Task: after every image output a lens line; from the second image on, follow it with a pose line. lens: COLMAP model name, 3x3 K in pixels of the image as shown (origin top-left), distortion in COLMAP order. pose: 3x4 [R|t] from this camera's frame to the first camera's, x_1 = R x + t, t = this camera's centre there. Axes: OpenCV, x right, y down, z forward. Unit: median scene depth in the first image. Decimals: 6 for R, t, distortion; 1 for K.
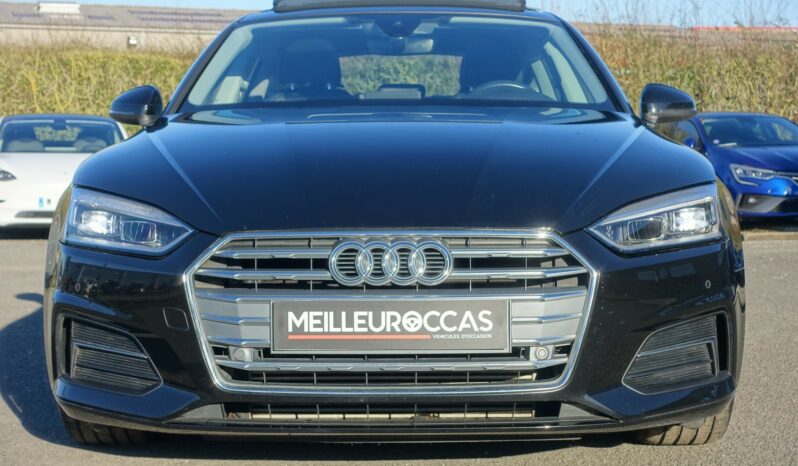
lens RADIAL K [[1637.9, 0, 399.0], [0, 1637.9, 233.0], [0, 0, 1]] dist [-0.011747, -0.067872]
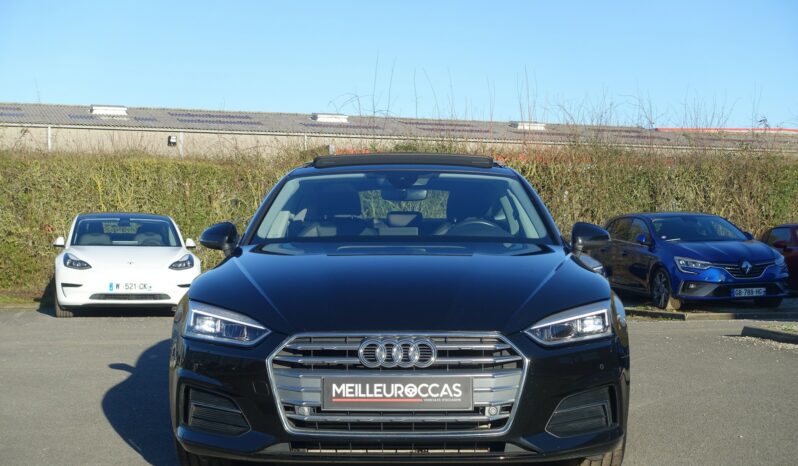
lens RADIAL K [[1423.9, 0, 399.0], [0, 1423.9, 233.0], [0, 0, 1]] dist [-0.015465, -0.010242]
pose [[0.999989, 0.004113, -0.002230, -0.000848], [-0.004222, 0.998665, -0.051482, -0.024596], [0.002015, 0.051491, 0.998671, -0.348025]]
